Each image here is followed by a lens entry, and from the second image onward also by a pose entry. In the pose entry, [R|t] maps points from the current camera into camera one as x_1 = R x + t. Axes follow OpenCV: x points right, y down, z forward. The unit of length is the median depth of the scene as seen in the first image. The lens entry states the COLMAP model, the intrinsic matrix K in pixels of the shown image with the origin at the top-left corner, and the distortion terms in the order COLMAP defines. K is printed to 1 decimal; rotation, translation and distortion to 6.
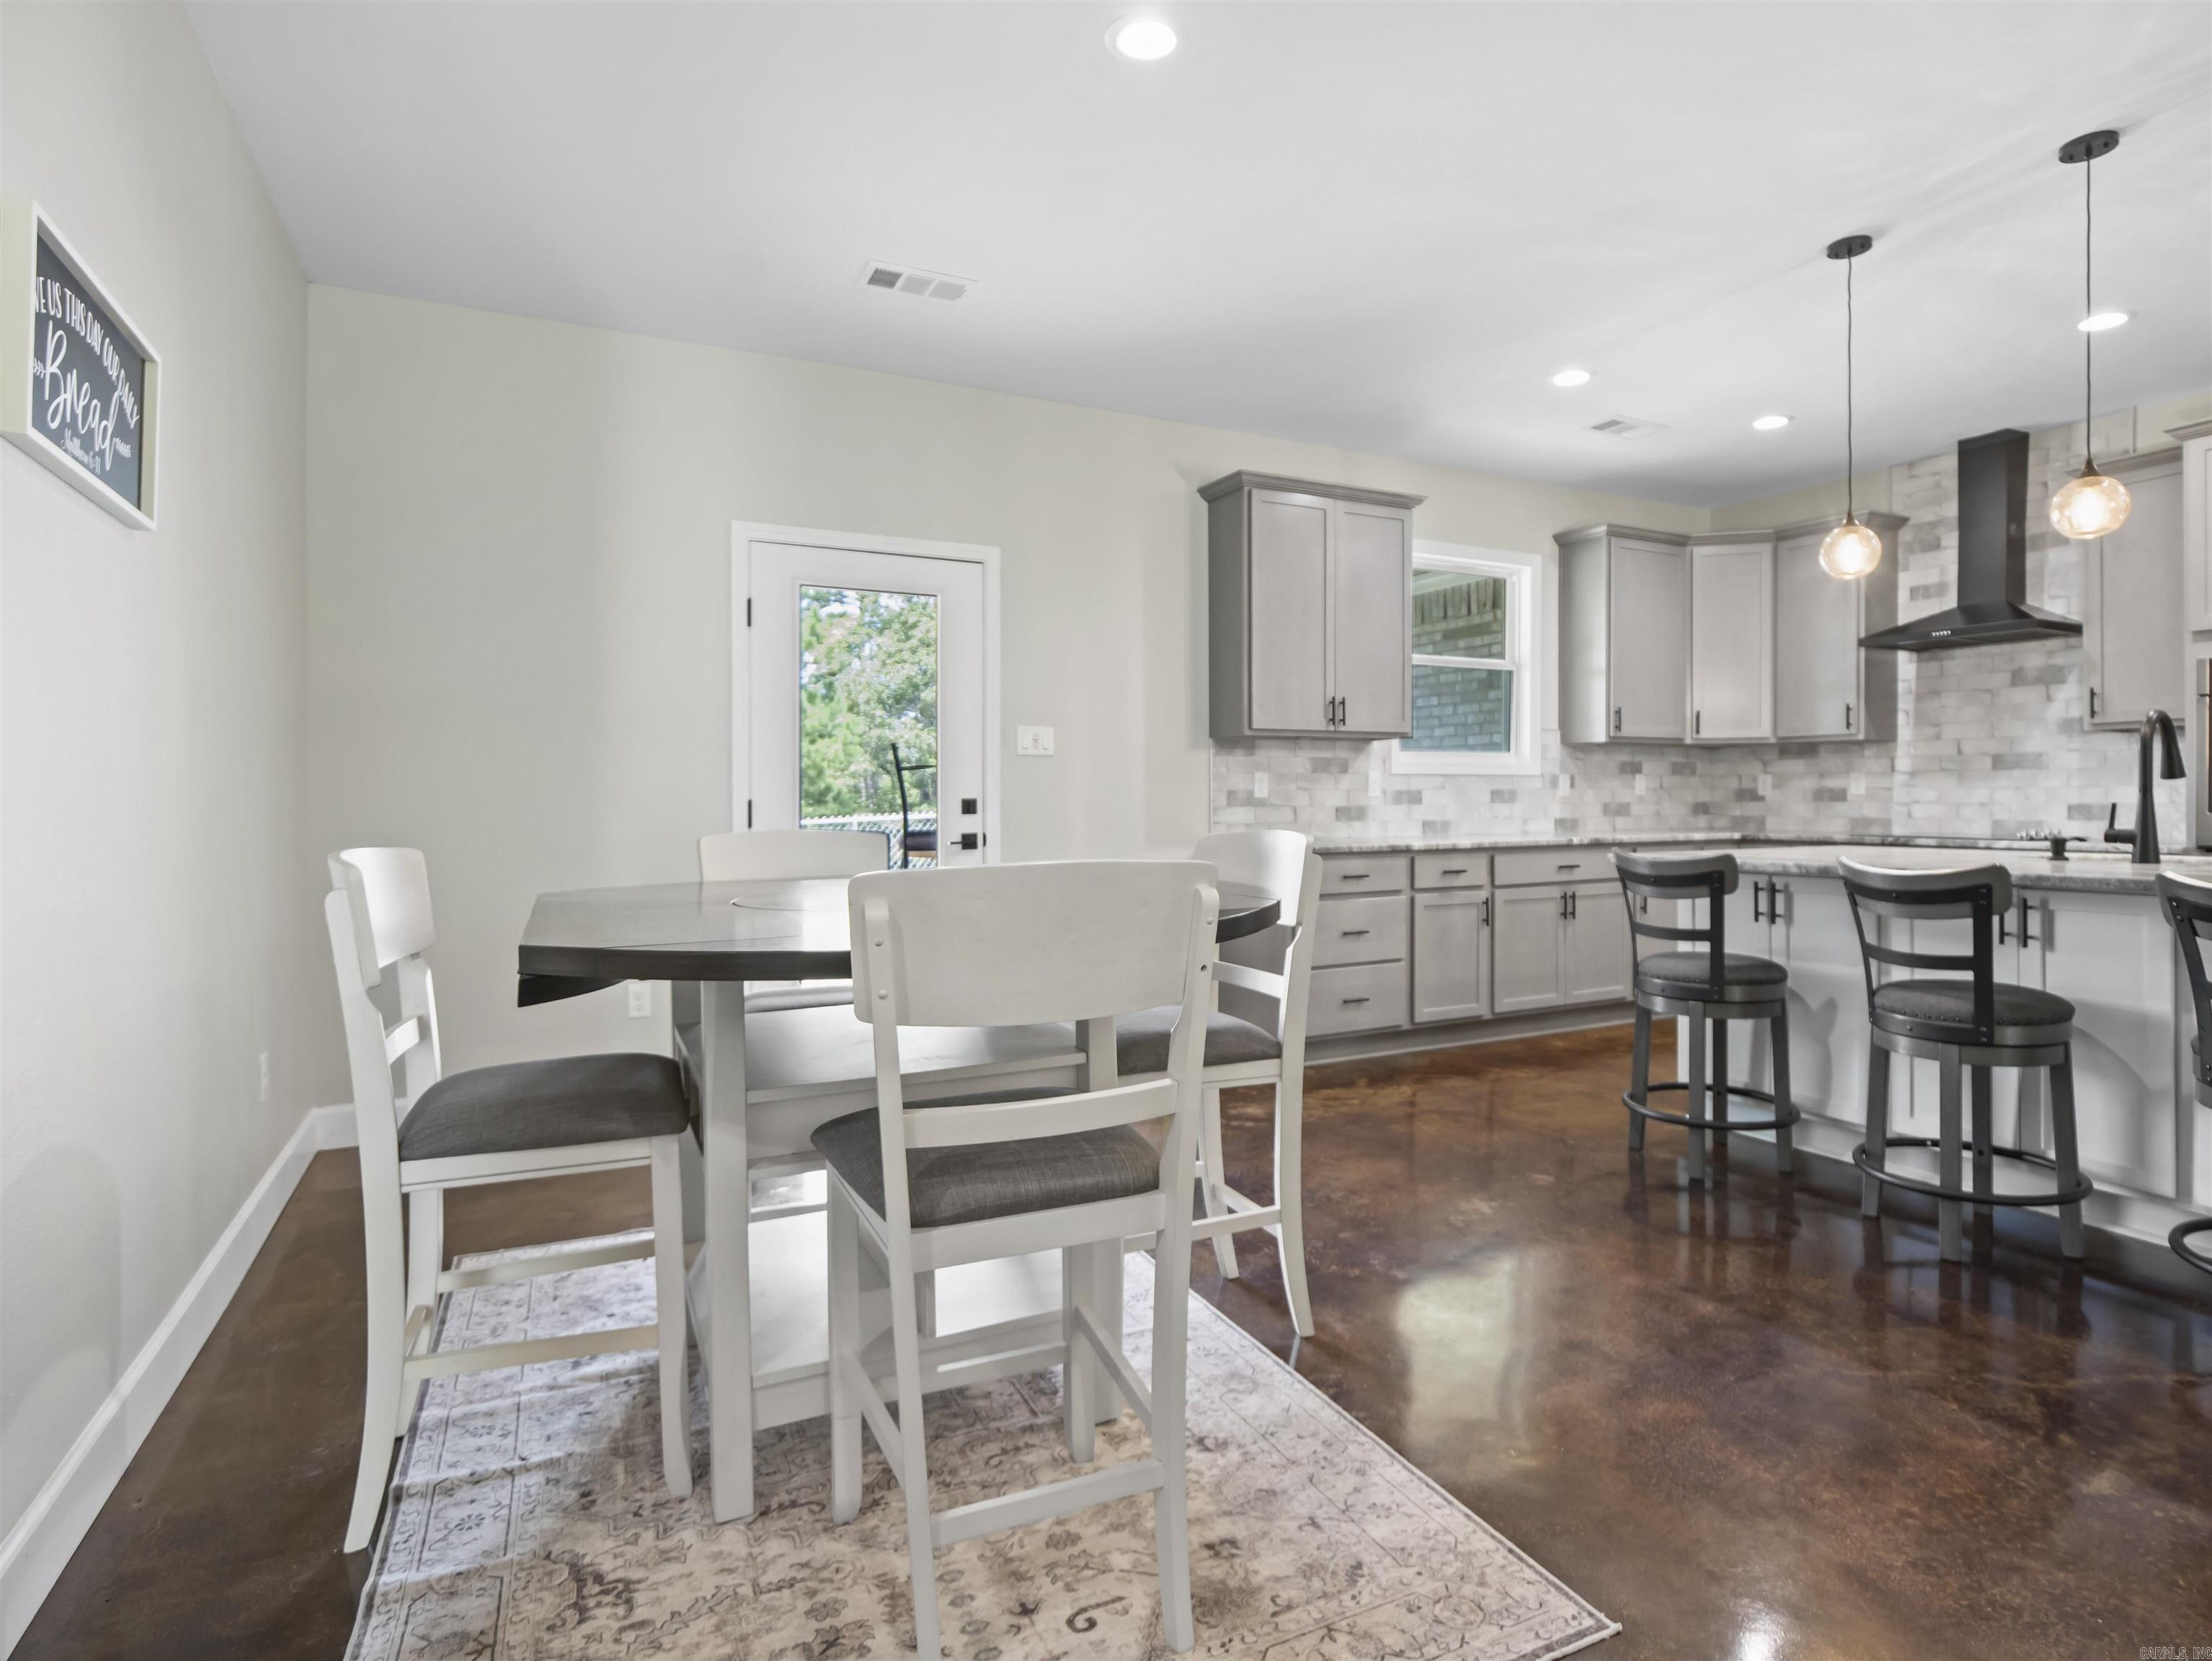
lens RADIAL K [[1168.4, 0, 1122.1], [0, 1168.4, 807.0], [0, 0, 1]] dist [-0.013459, 0.001302]
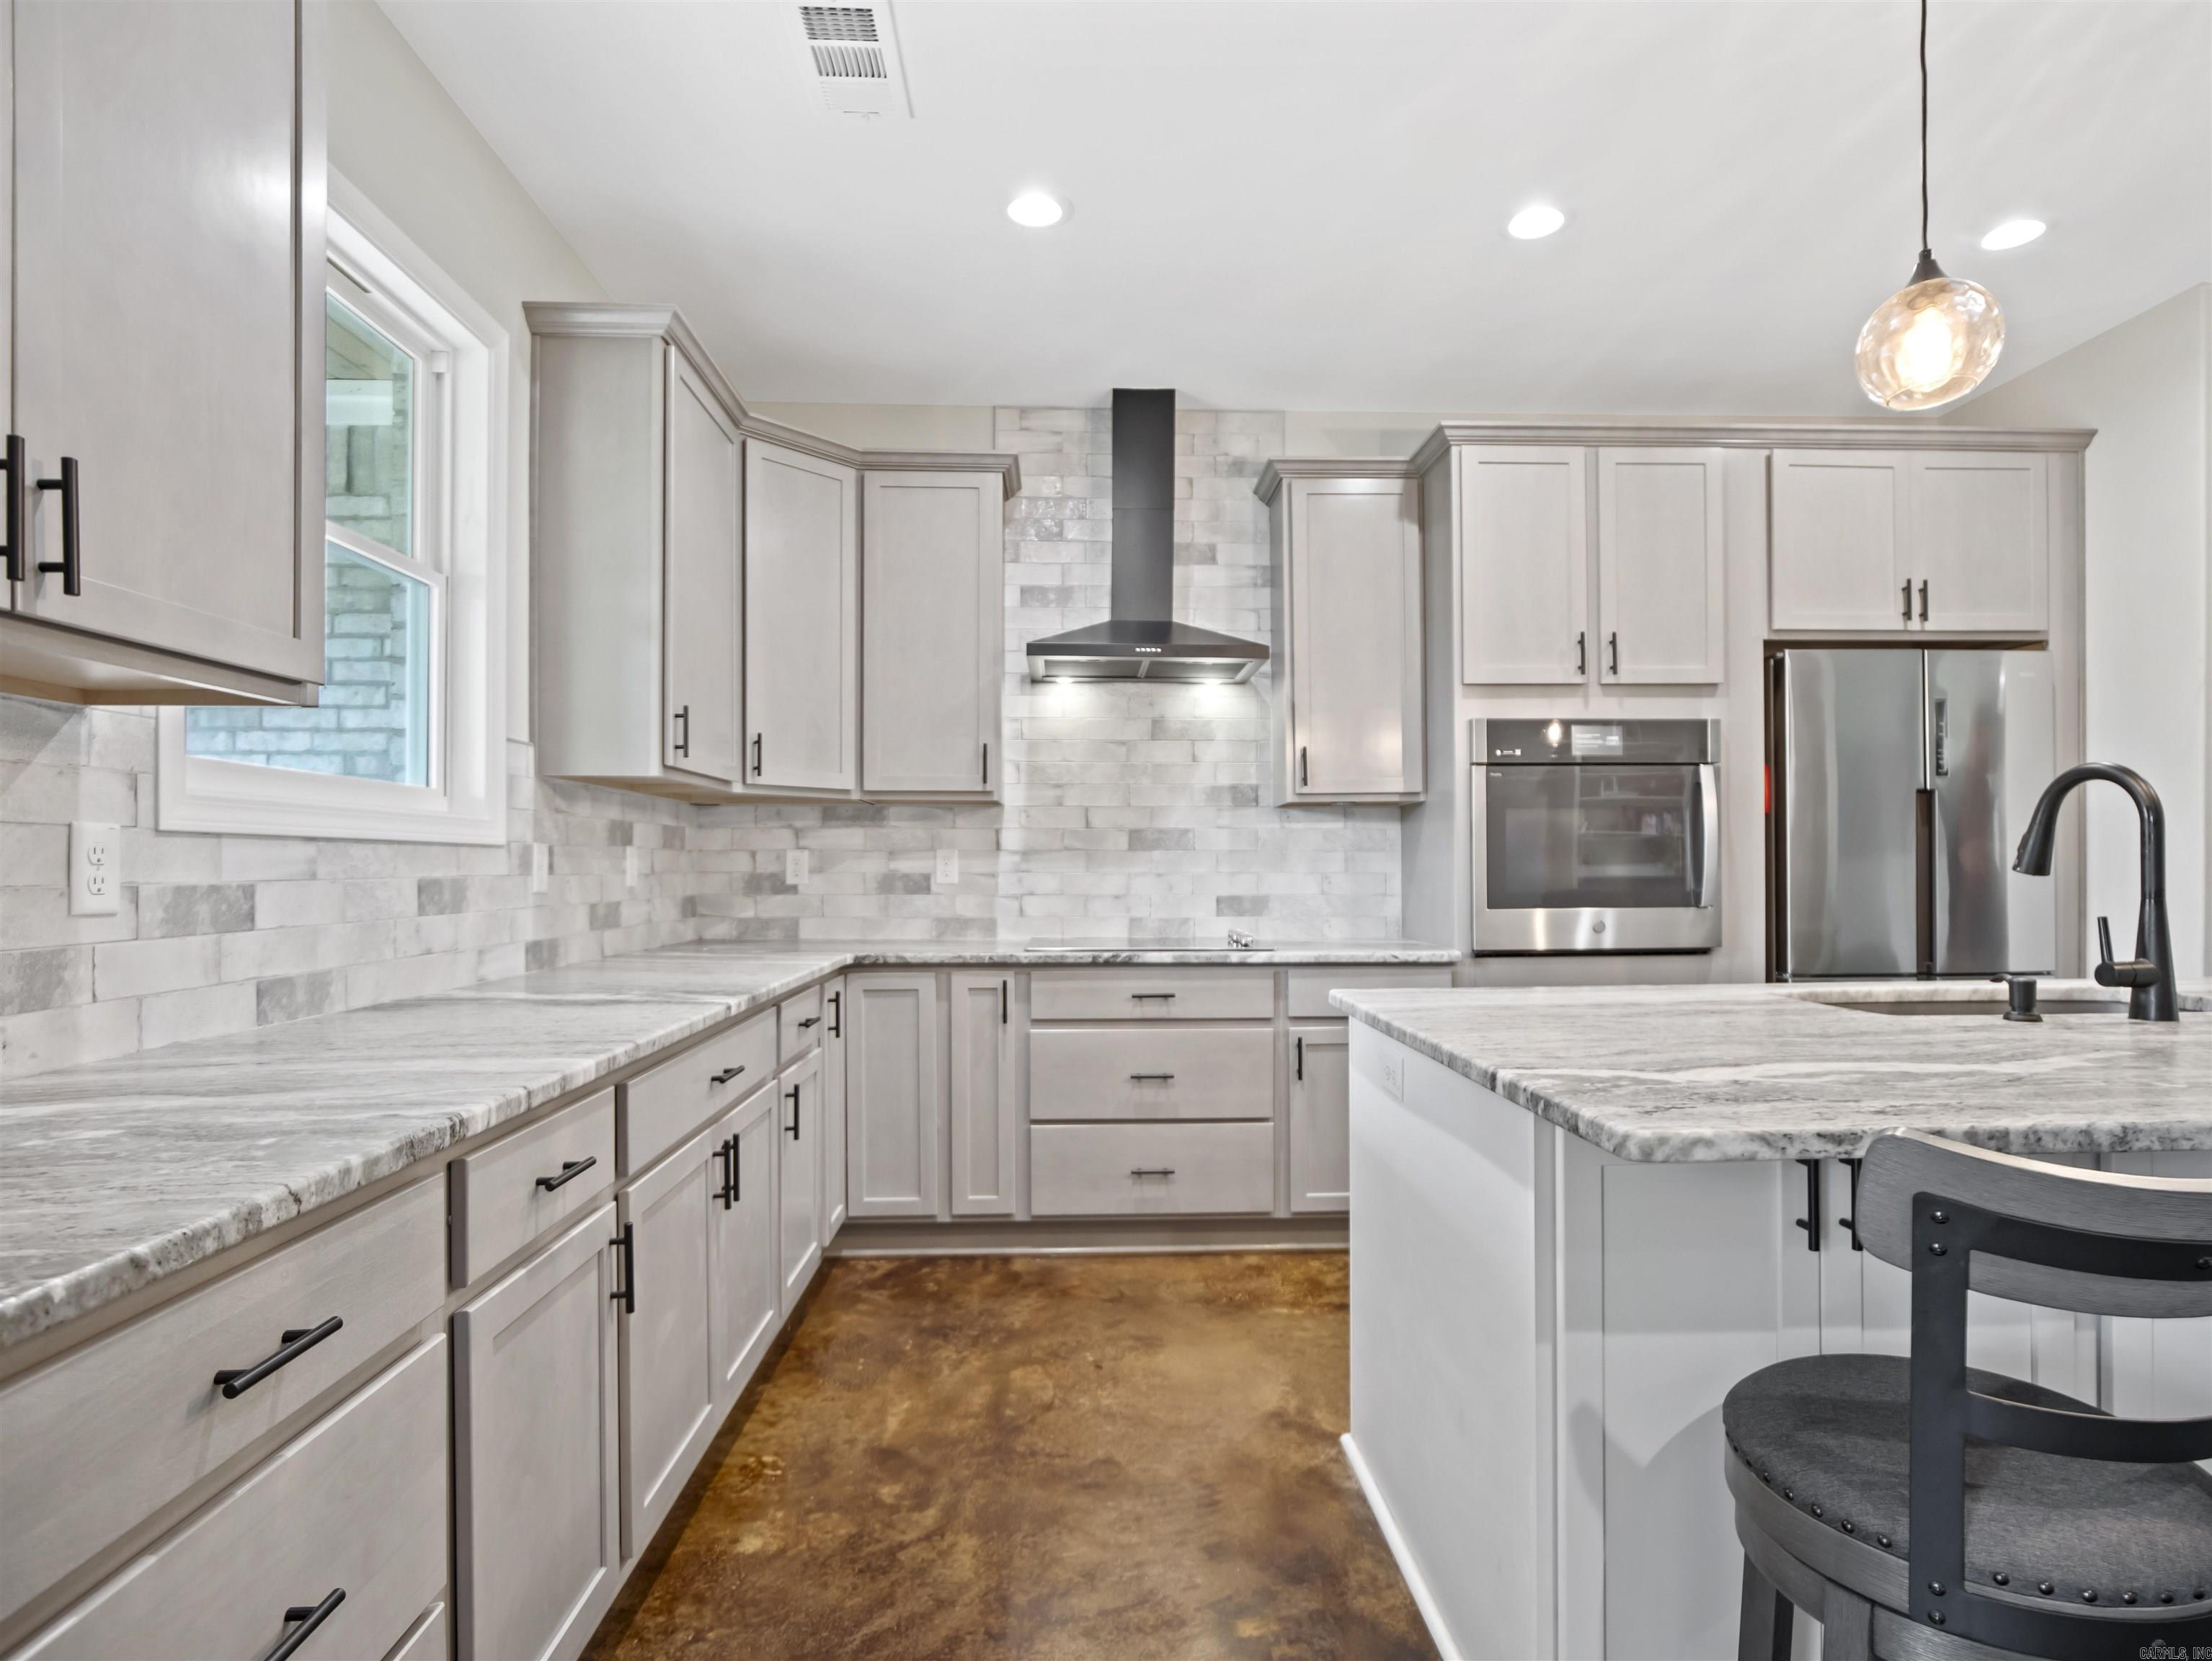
lens RADIAL K [[1157.2, 0, 1114.9], [0, 1157.2, 864.3], [0, 0, 1]] dist [-0.011972, 0.000874]
pose [[0.417101, 0.004782, 0.908847, 0.075794], [0.007200, 0.999937, -0.008565, -0.016790], [-0.908831, 0.010116, 0.417041, 0.703656]]
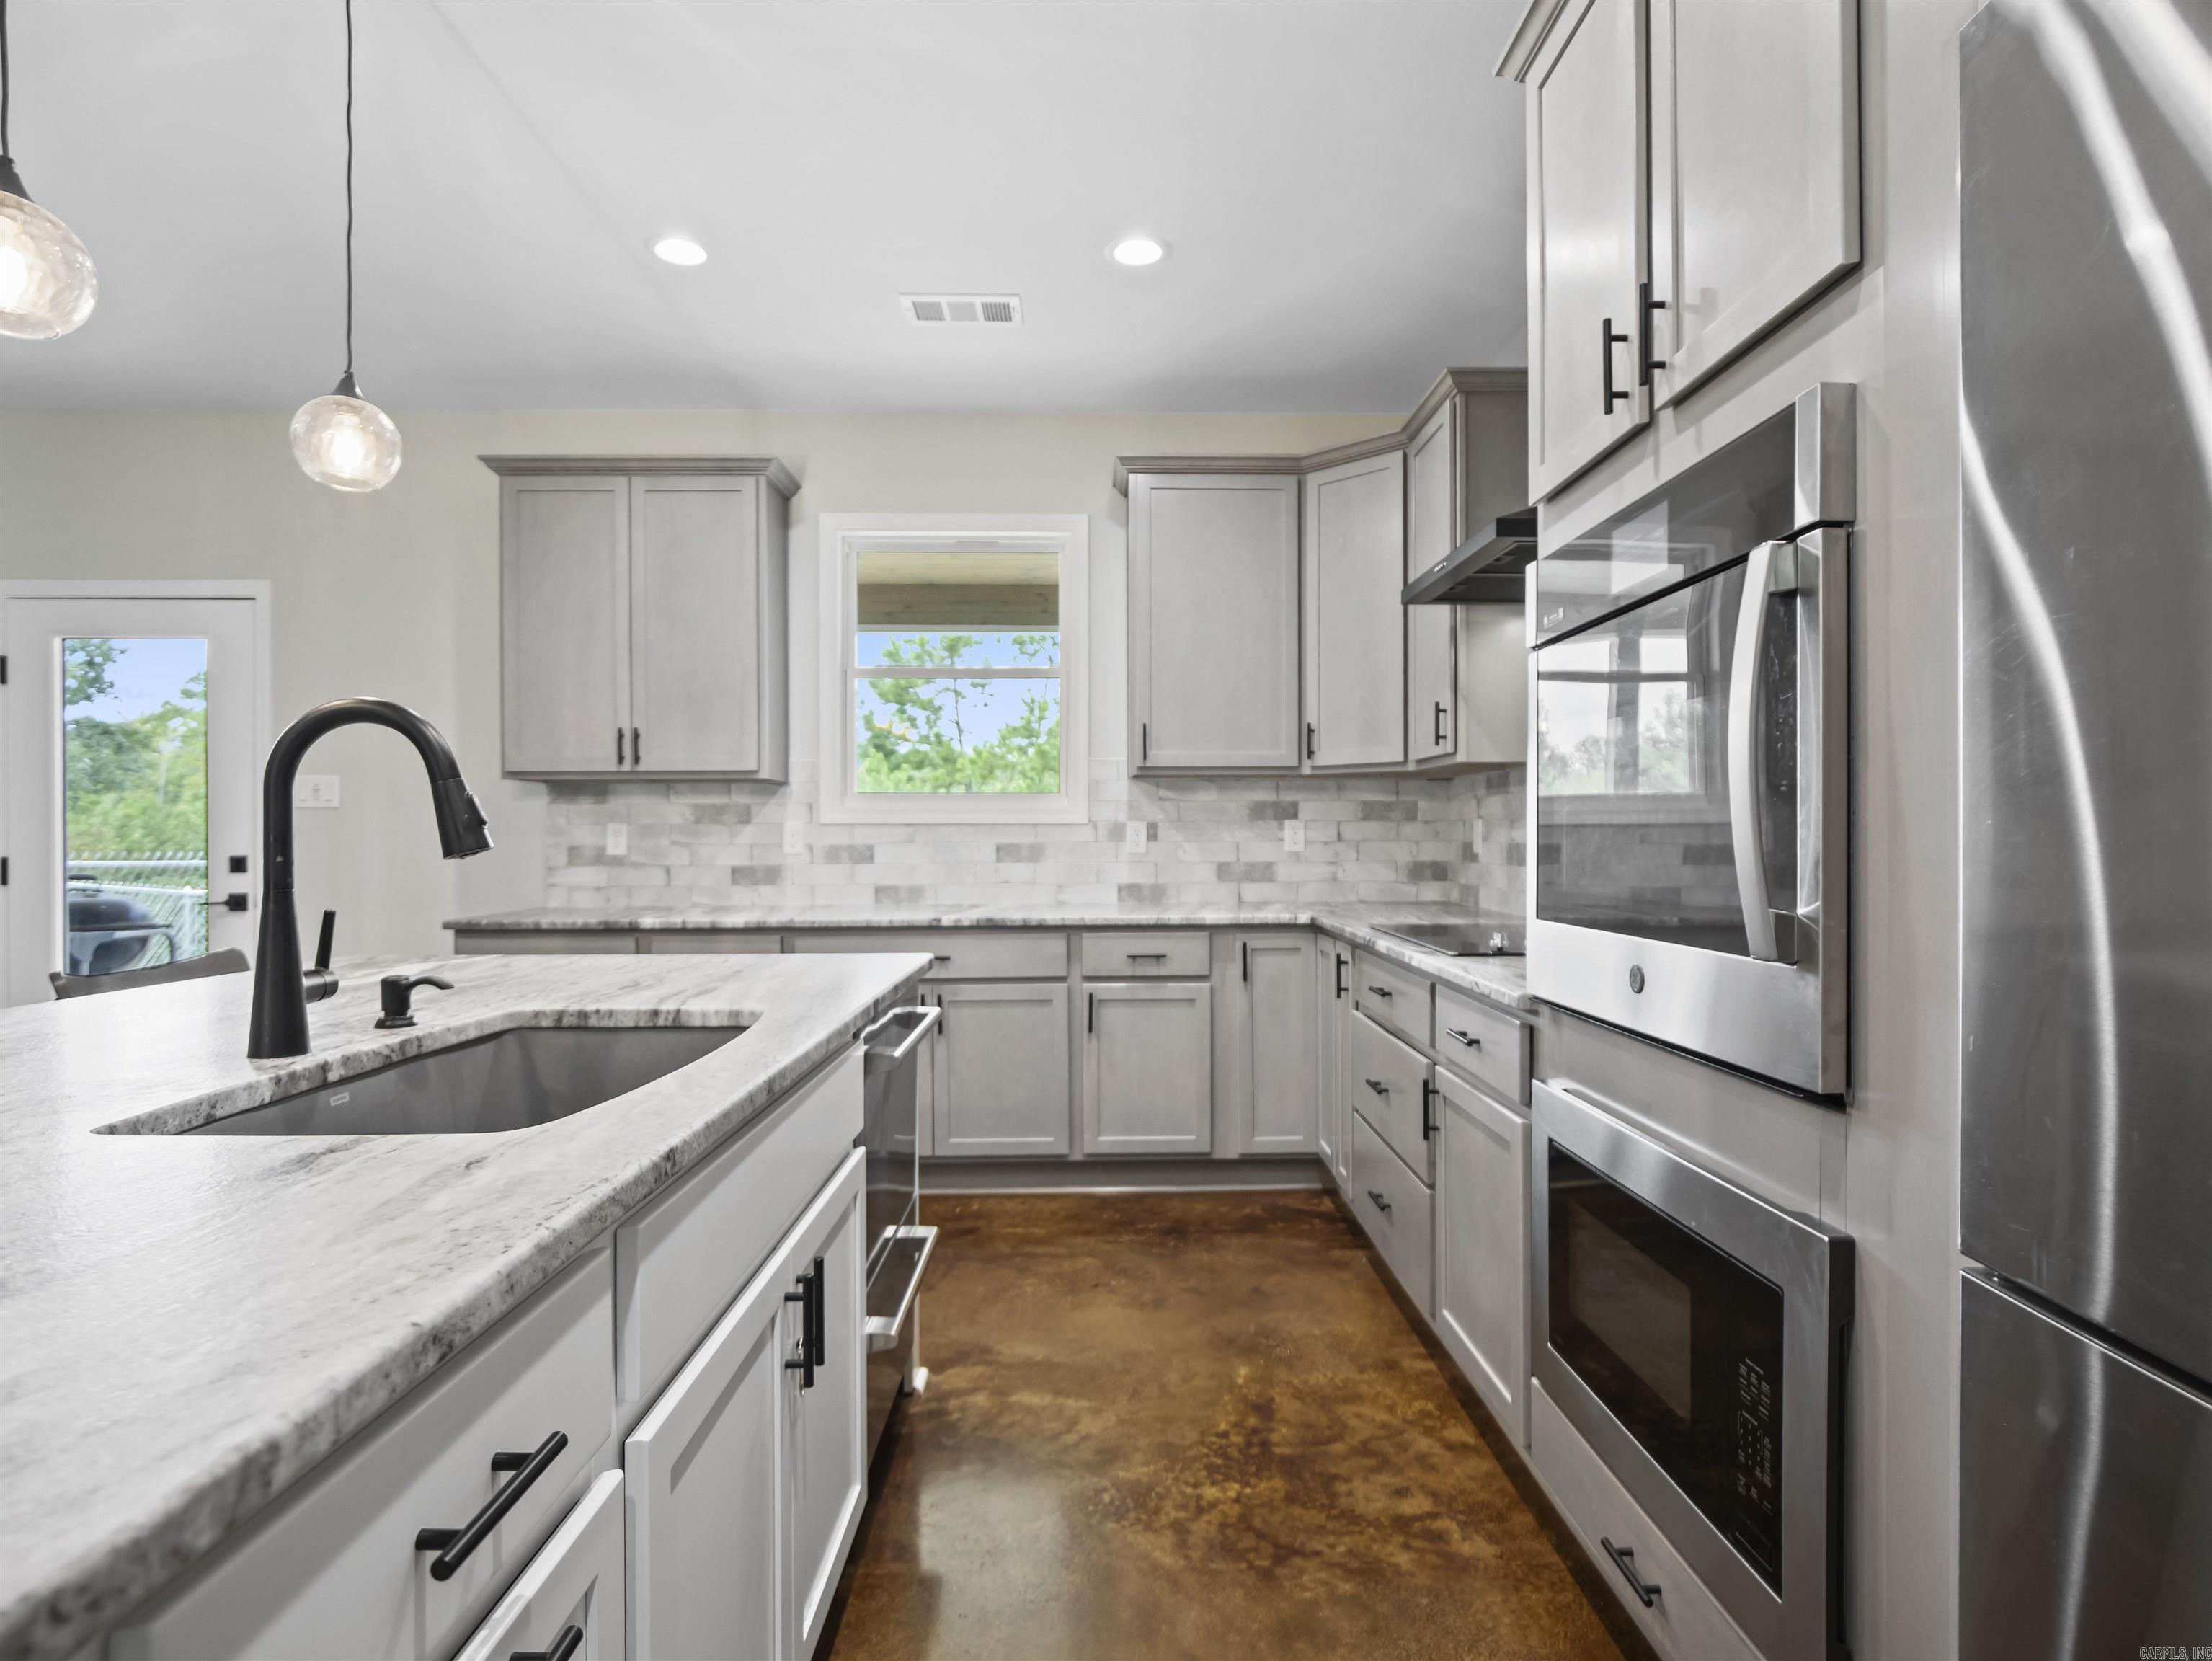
lens RADIAL K [[1152.4, 0, 1115.2], [0, 1152.4, 840.7], [0, 0, 1]] dist [-0.011981, 0.001147]
pose [[0.900520, 0.003036, -0.434804, 0.770383], [-0.003553, 0.999994, -0.000377, -0.018575], [0.434800, 0.001884, 0.900525, 0.425914]]
